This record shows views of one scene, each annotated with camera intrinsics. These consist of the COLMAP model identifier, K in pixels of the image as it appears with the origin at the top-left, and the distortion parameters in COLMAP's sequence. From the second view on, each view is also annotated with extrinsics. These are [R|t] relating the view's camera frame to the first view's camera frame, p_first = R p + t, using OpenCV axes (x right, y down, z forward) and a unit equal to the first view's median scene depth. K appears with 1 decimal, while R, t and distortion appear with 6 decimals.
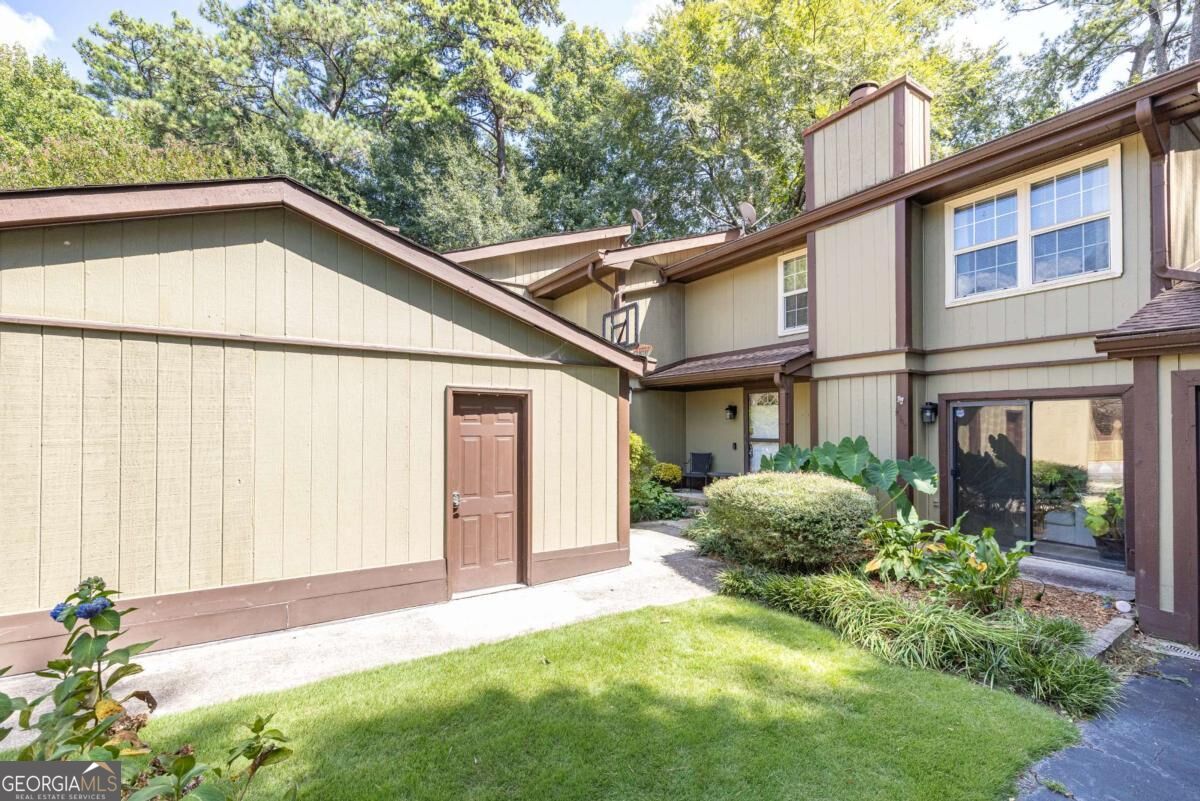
lens RADIAL K [[516.4, 0, 600.2], [0, 516.4, 424.4], [0, 0, 1]] dist [-0.000771, -0.000246]
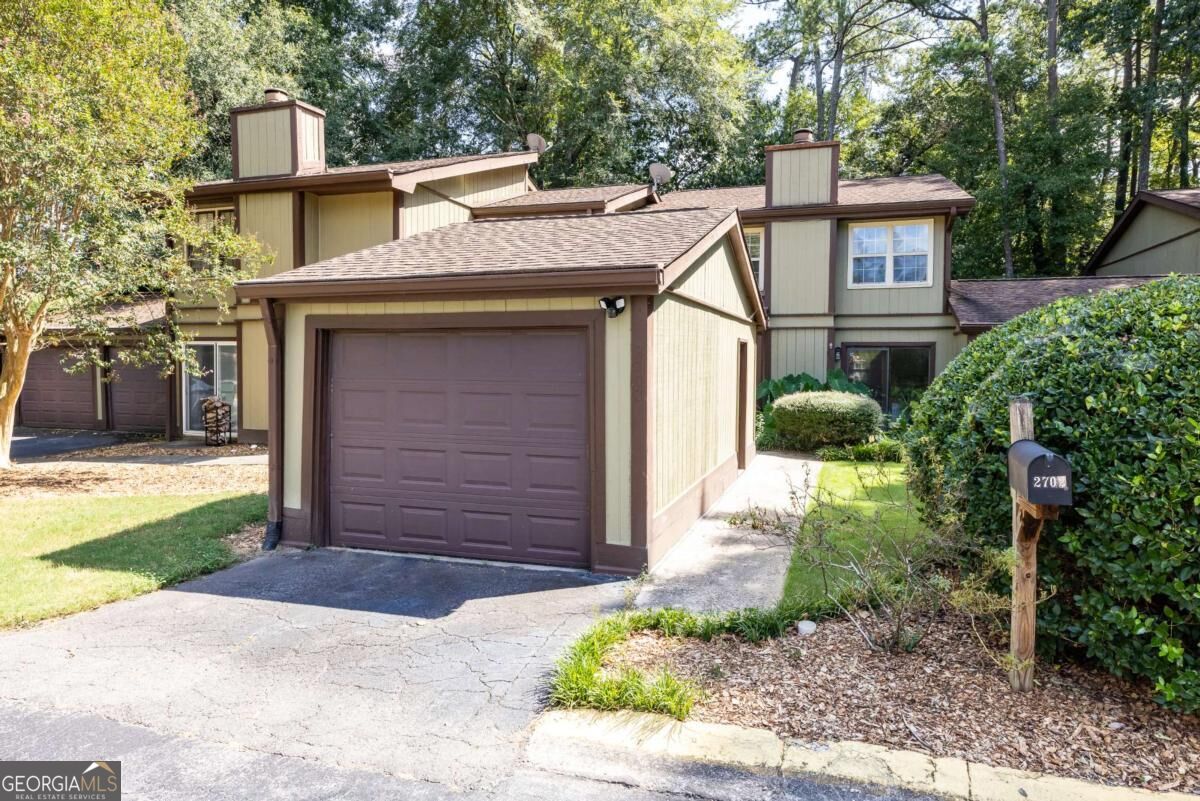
lens RADIAL K [[742.3, 0, 600.0], [0, 742.3, 400.5], [0, 0, 1]] dist [0.002072, 0.000309]
pose [[0.764787, -0.033460, 0.643414, -1.429585], [-0.004169, 0.998373, 0.056875, -0.005314], [-0.644270, -0.046179, 0.763403, -0.298704]]
